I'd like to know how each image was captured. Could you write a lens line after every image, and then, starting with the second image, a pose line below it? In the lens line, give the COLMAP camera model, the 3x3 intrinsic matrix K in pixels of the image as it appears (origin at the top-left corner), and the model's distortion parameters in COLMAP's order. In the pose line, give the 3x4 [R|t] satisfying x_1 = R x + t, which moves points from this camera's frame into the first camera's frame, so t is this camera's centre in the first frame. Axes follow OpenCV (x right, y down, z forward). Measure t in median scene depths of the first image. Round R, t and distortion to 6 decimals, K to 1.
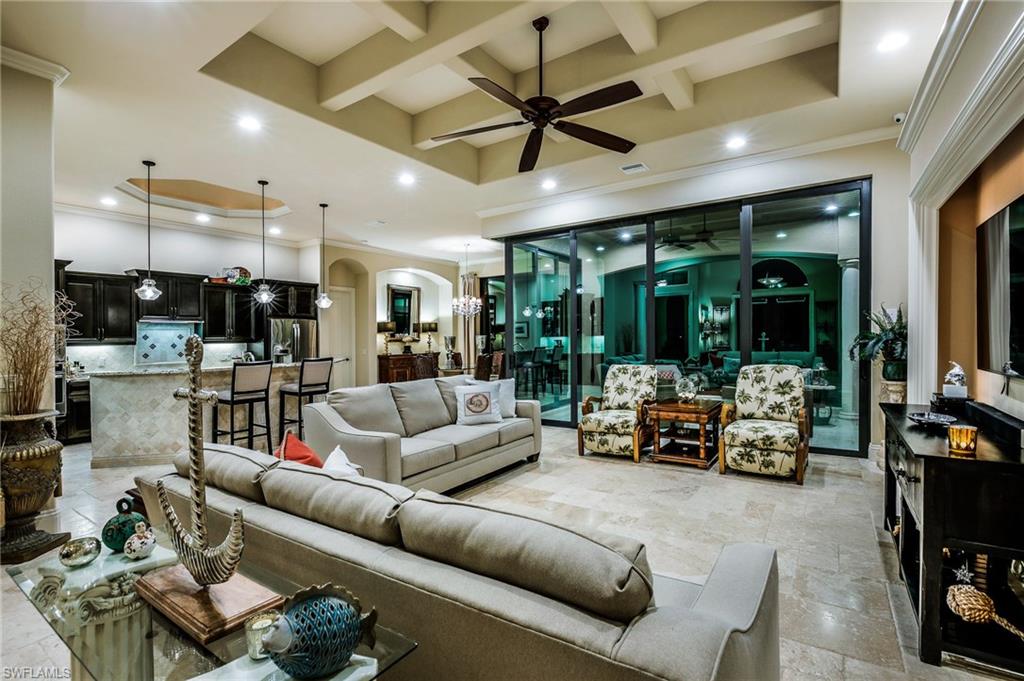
lens RADIAL K [[470.0, 0, 512.0], [0, 470.0, 340.5], [0, 0, 1]] dist [0.000543, -0.000013]
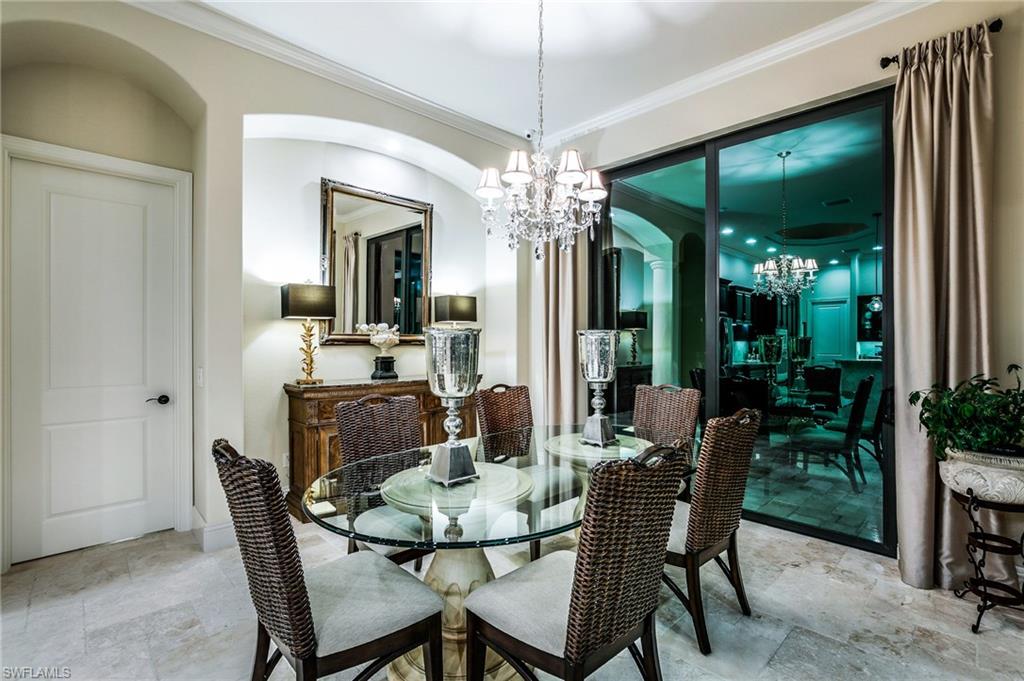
lens RADIAL K [[470.0, 0, 512.0], [0, 470.0, 340.5], [0, 0, 1]] dist [0.000543, -0.000013]
pose [[0.977882, 0.016050, -0.208539, -0.054284], [-0.016515, 0.999863, -0.000491, -0.003025], [0.208503, 0.003924, 0.978014, 0.690179]]
